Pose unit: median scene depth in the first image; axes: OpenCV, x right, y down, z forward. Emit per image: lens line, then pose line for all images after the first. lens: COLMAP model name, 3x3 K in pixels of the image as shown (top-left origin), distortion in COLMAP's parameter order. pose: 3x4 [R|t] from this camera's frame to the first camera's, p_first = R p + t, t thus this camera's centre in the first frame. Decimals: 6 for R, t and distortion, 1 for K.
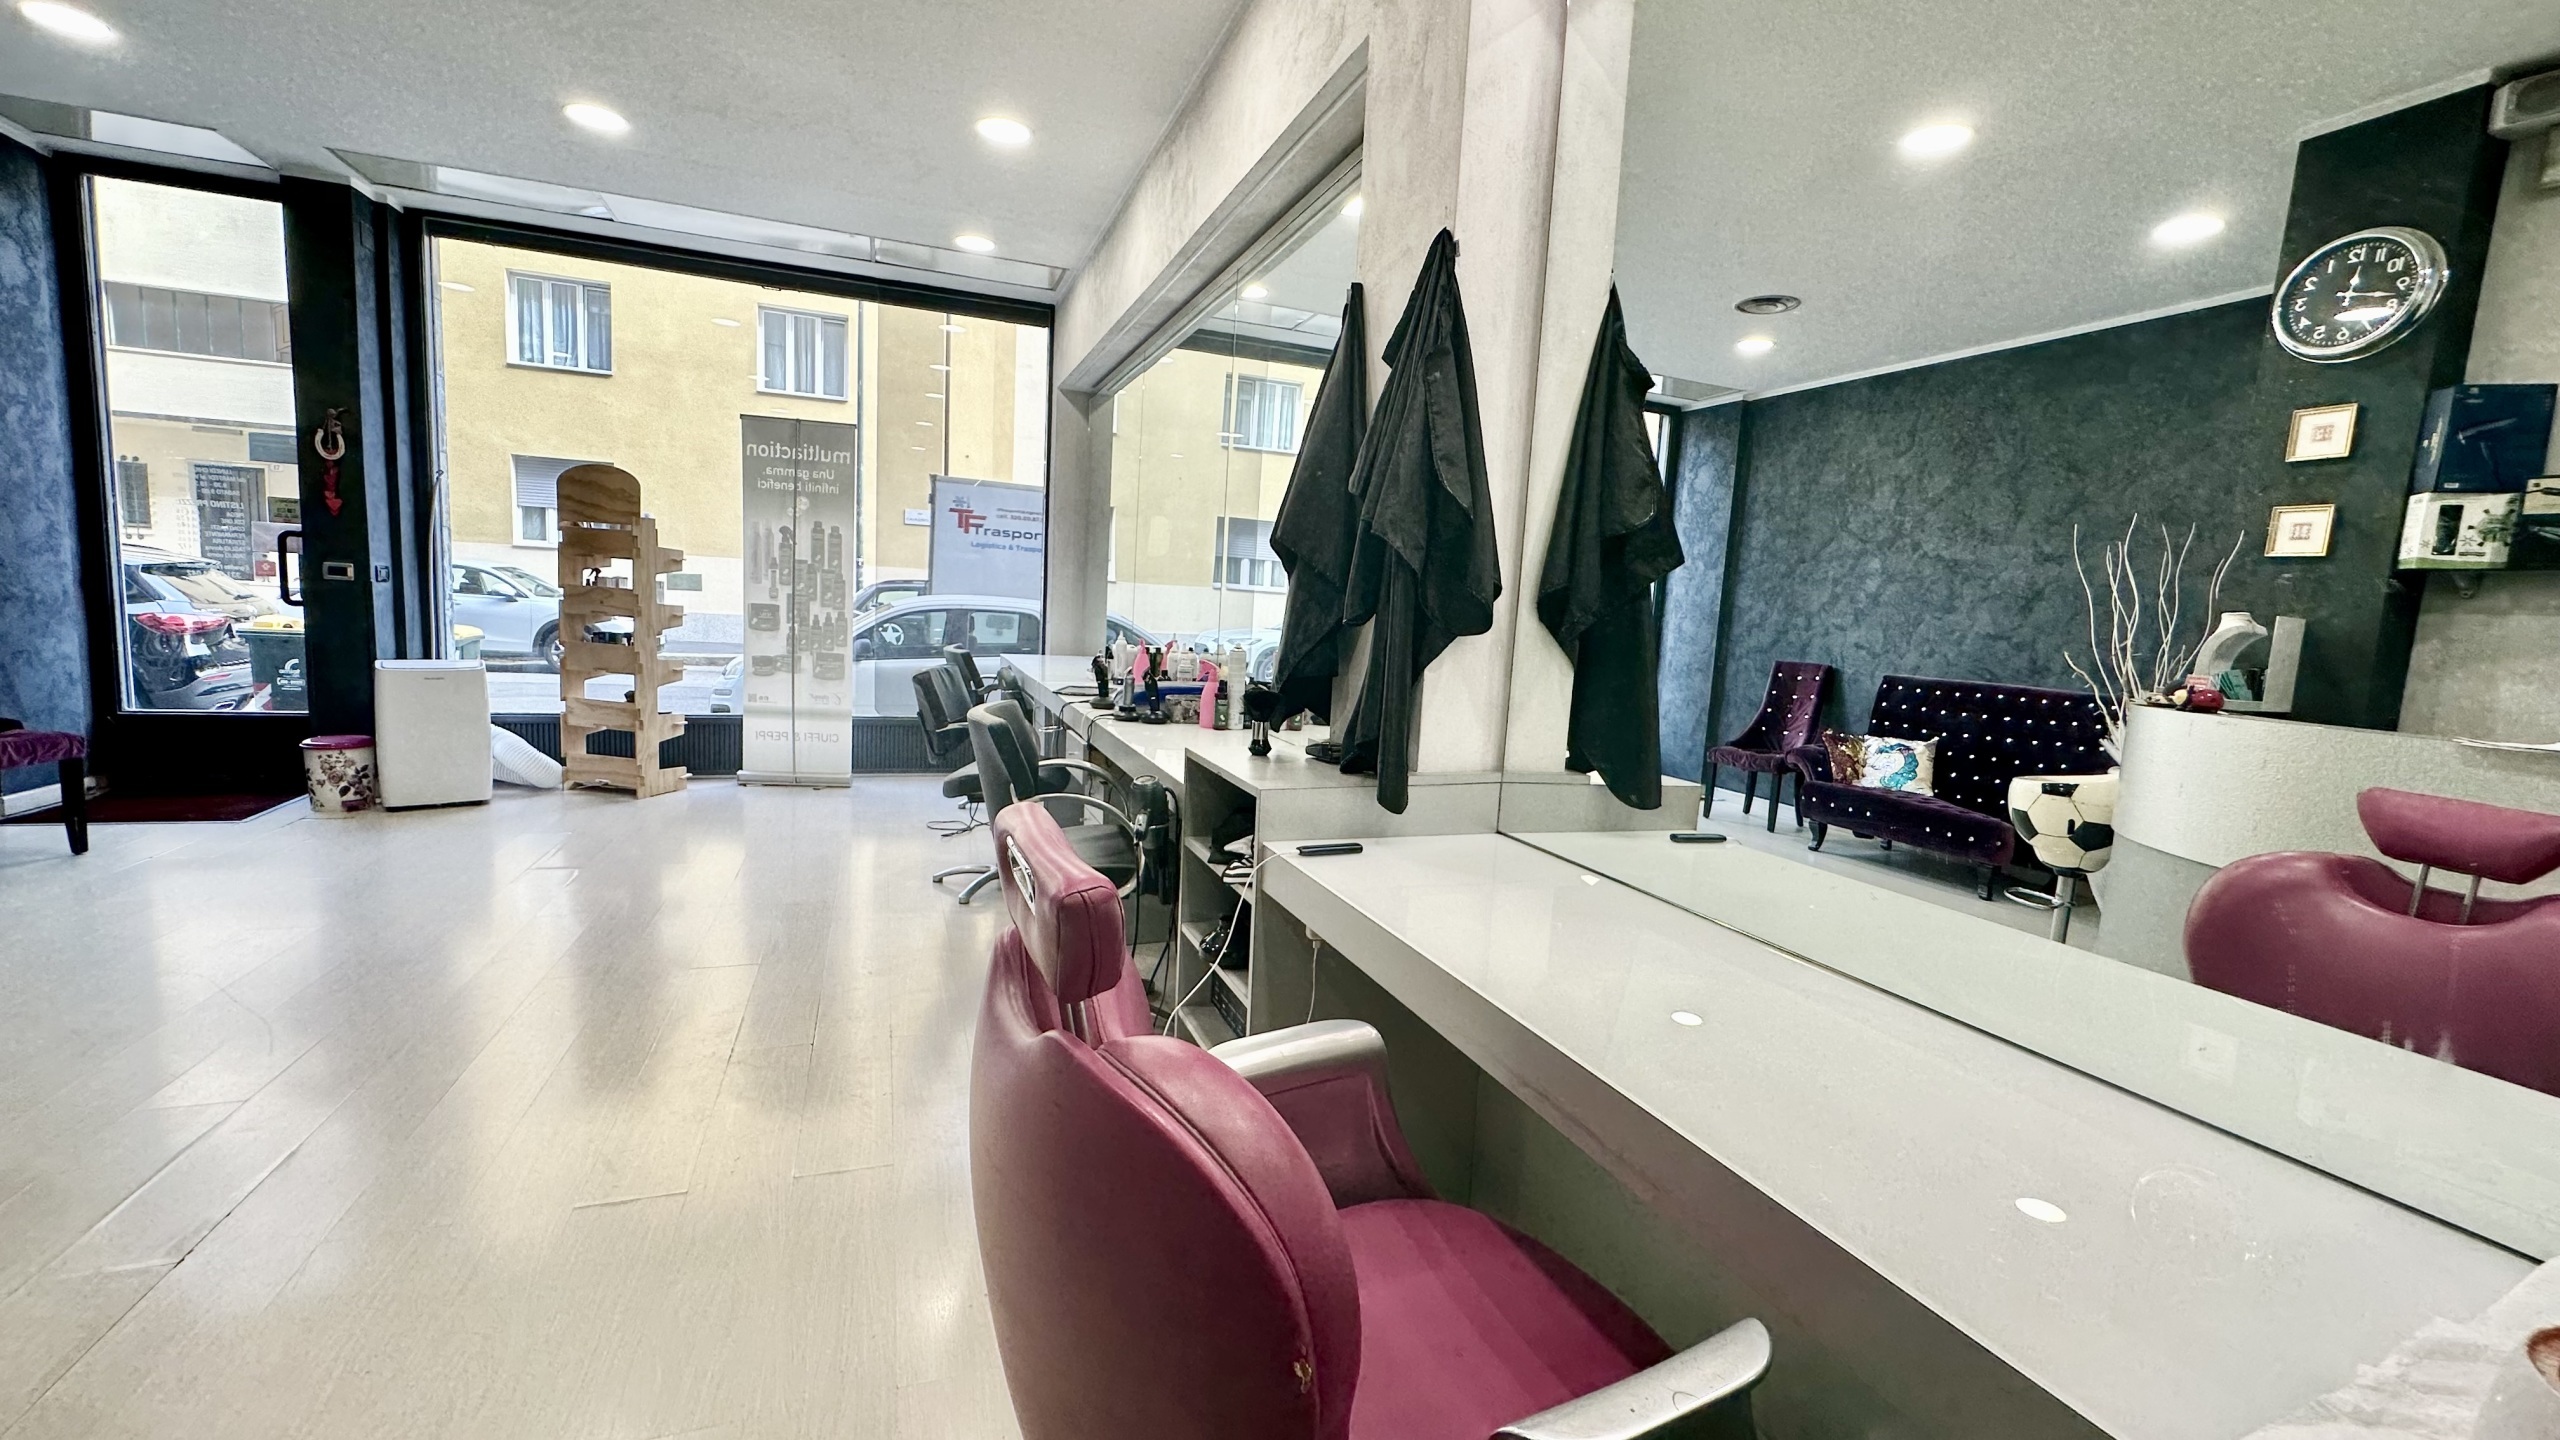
lens RADIAL K [[1018.5, 0, 1277.9], [0, 1018.5, 721.2], [0, 0, 1]] dist [-0.003388, 0.000200]
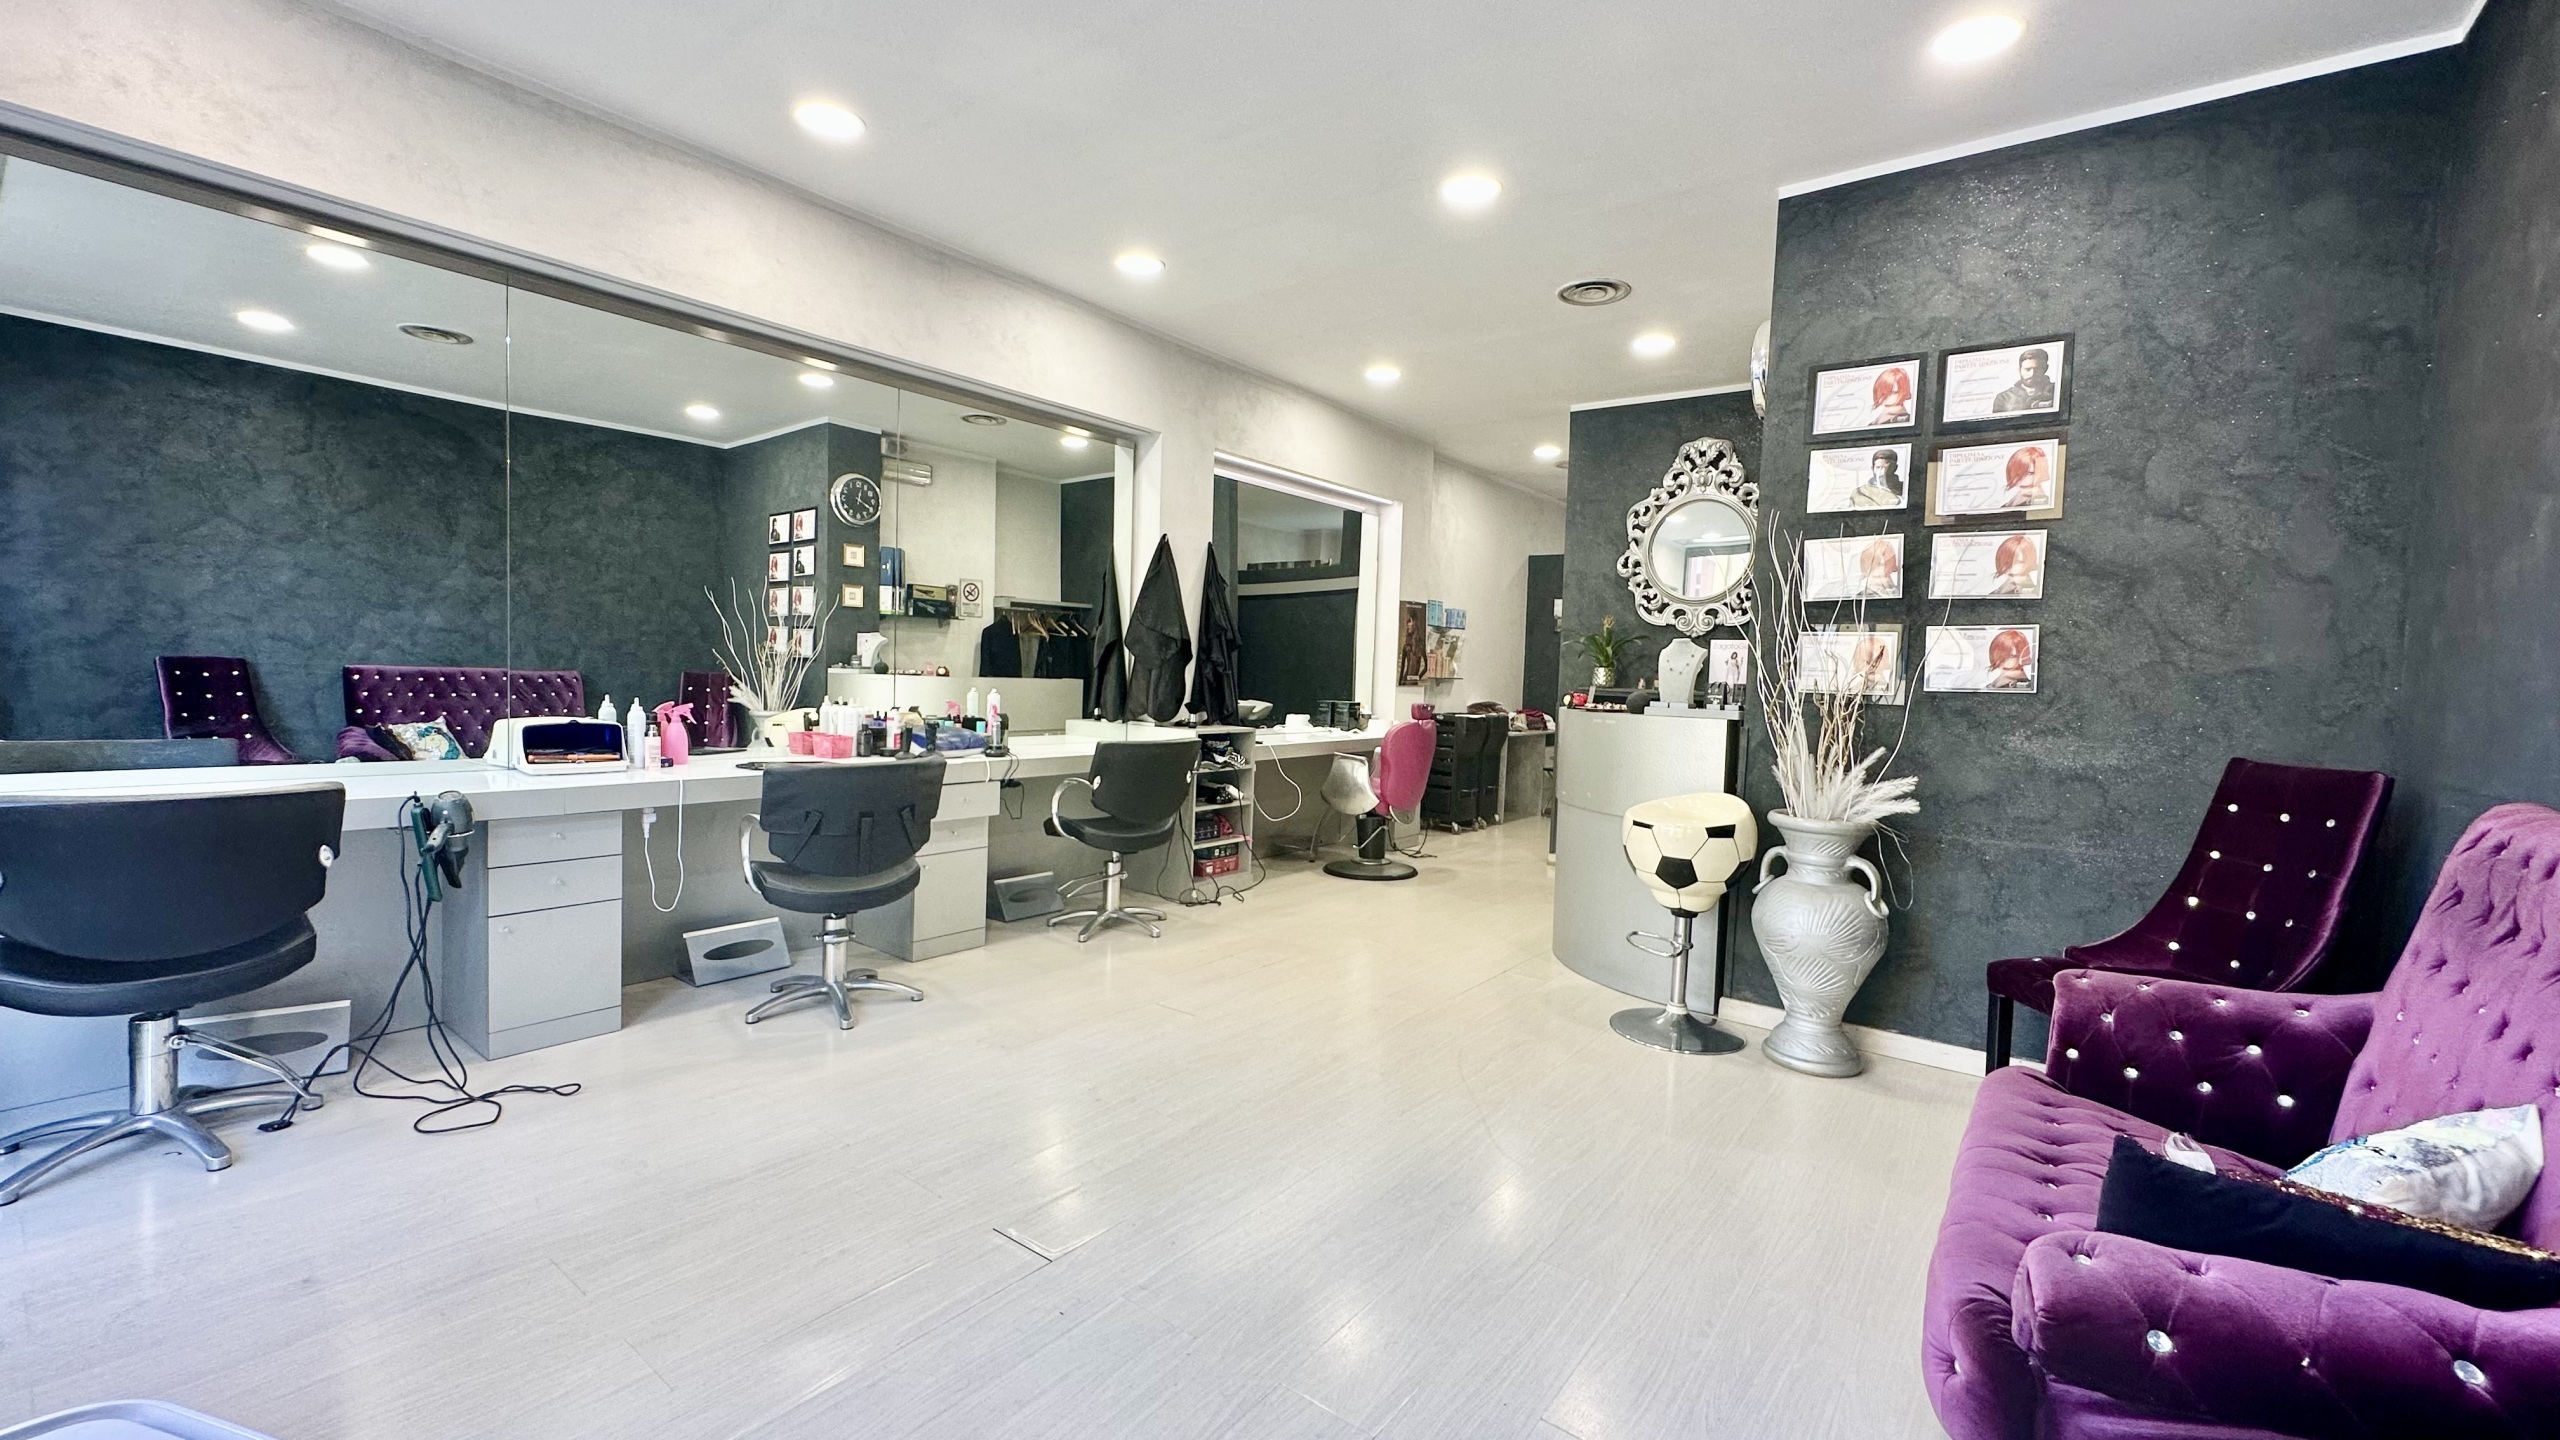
lens RADIAL K [[1018.5, 0, 1277.9], [0, 1018.5, 721.2], [0, 0, 1]] dist [-0.003388, 0.000200]
pose [[-0.520367, -0.120637, 0.845378, -0.890837], [0.032842, 0.986411, 0.160978, -0.144846], [-0.853311, 0.111532, -0.509334, 0.808228]]
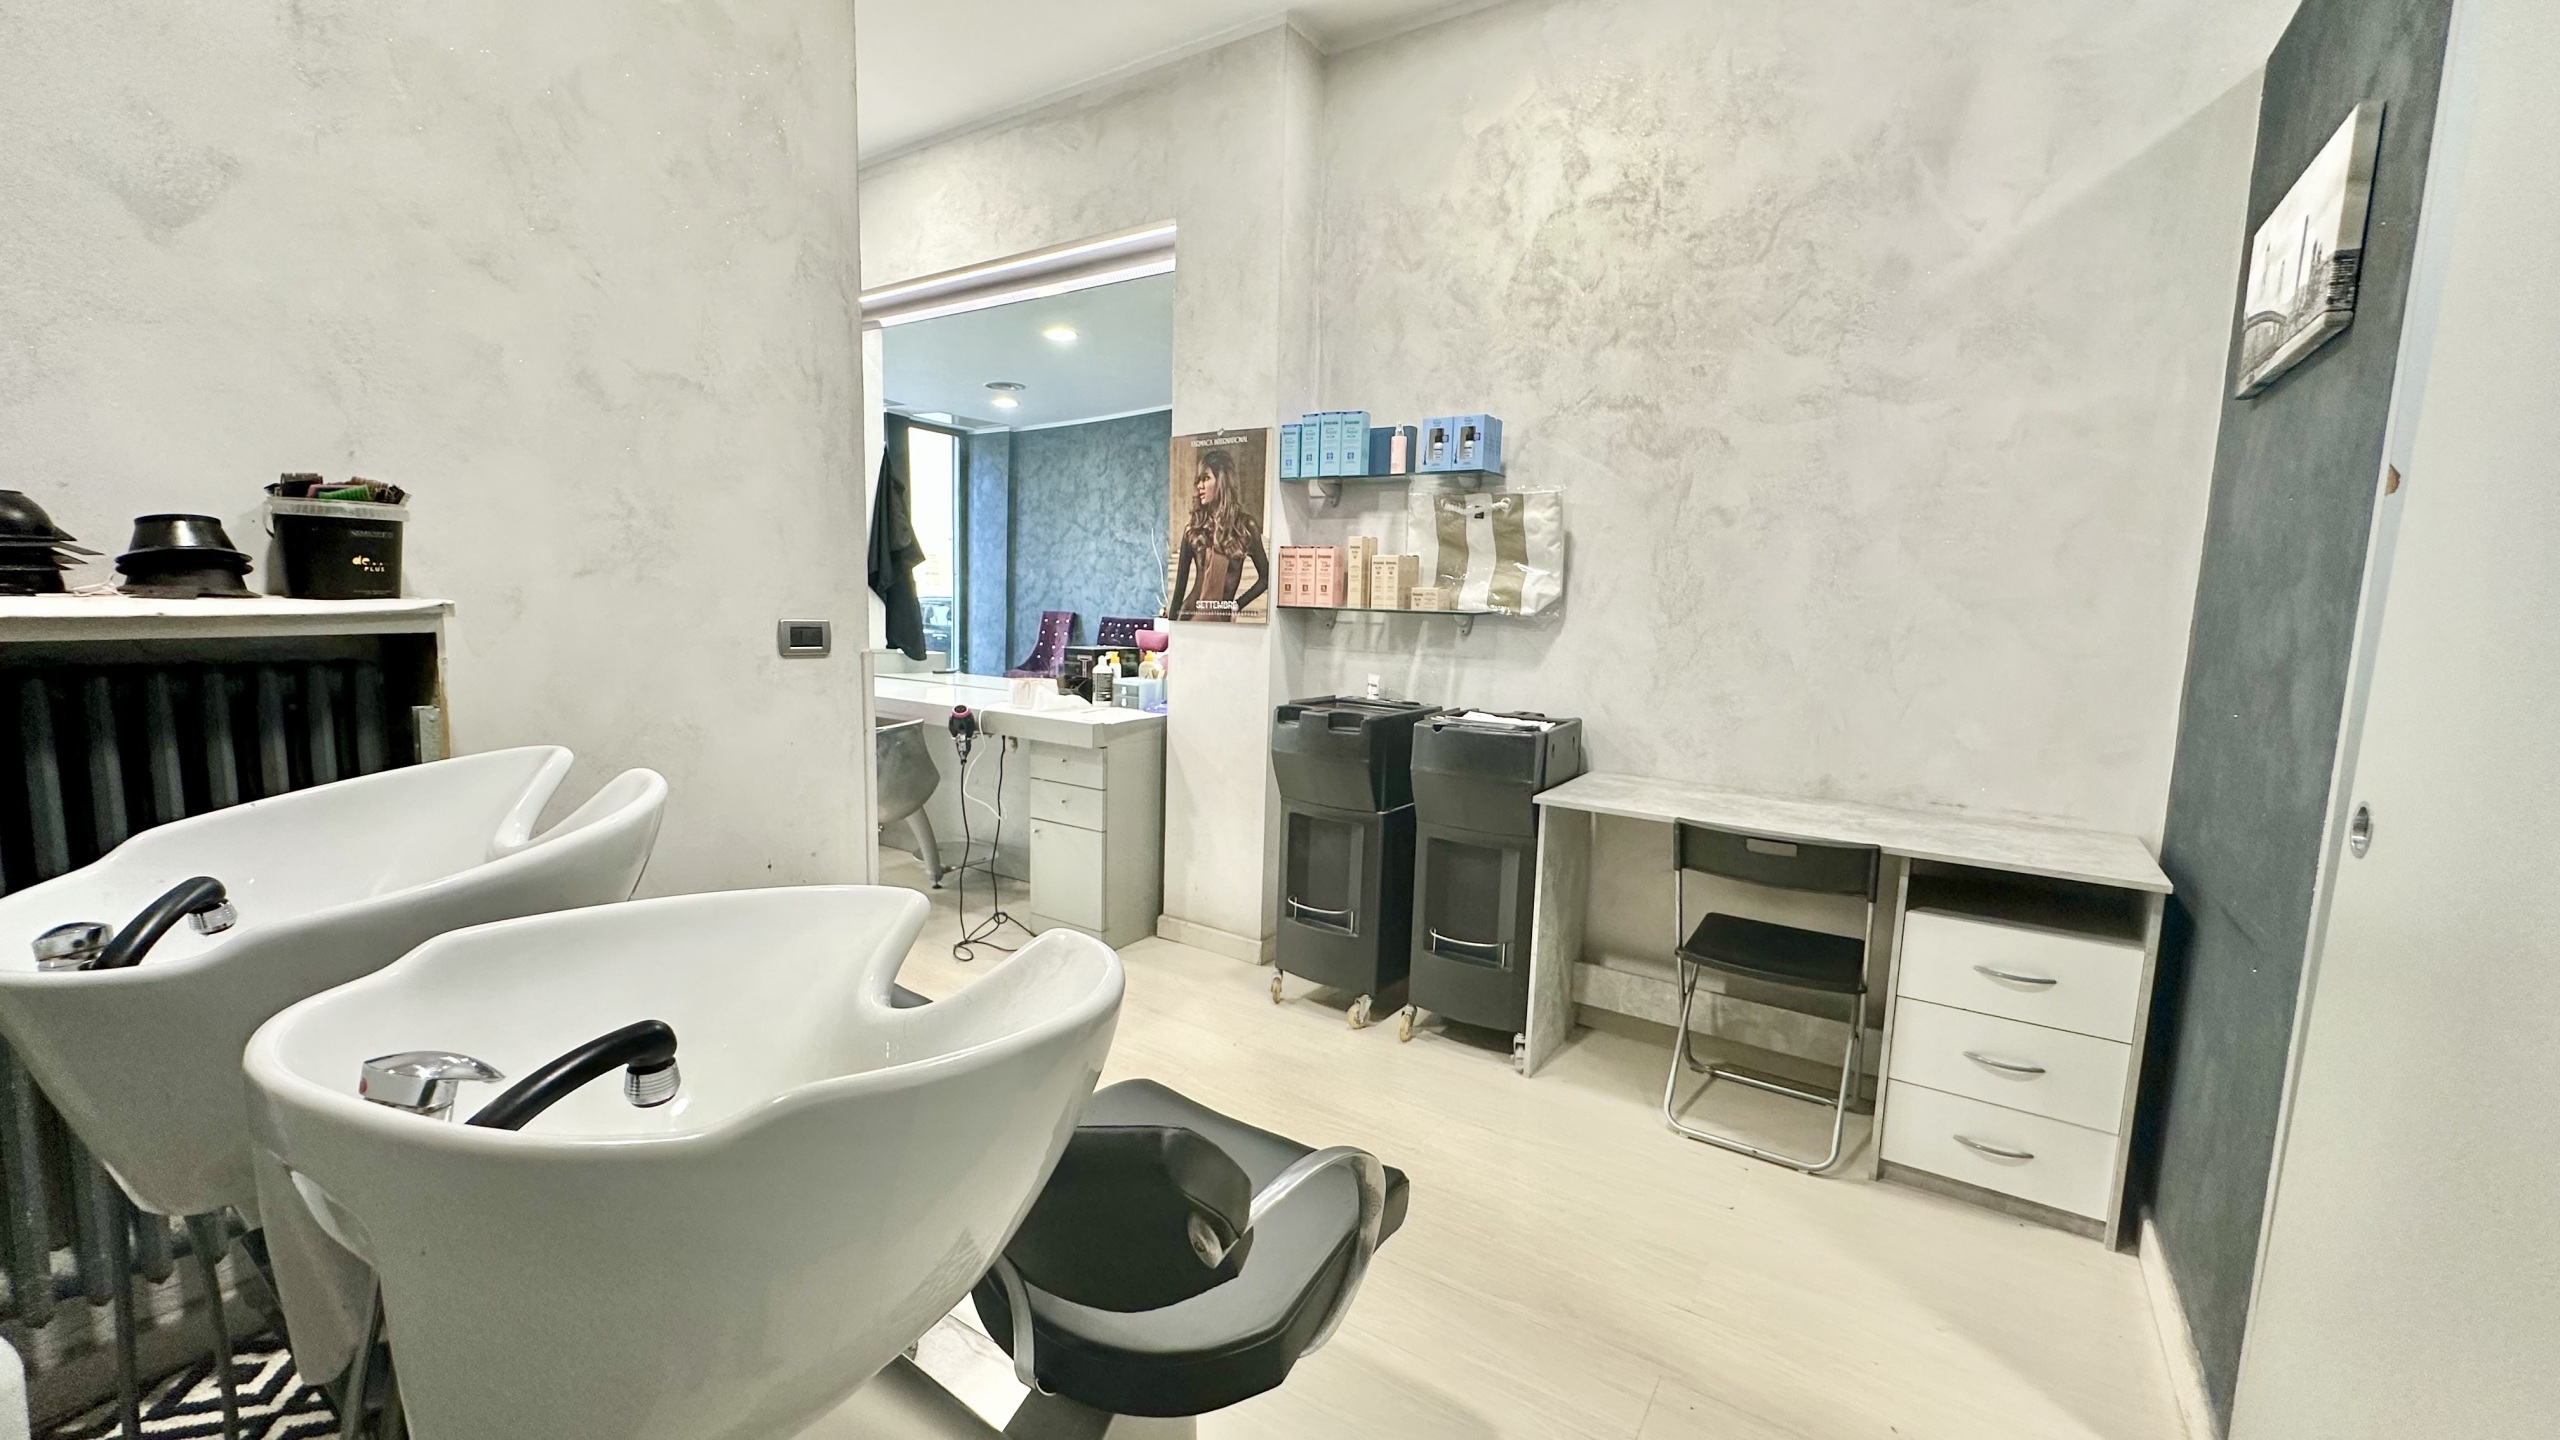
lens RADIAL K [[1018.5, 0, 1277.9], [0, 1018.5, 721.2], [0, 0, 1]] dist [-0.003388, 0.000200]
pose [[0.814508, -0.098923, 0.571656, -0.138105], [0.081586, 0.995095, 0.055952, 0.063845], [-0.574387, 0.001066, 0.818583, -0.584531]]
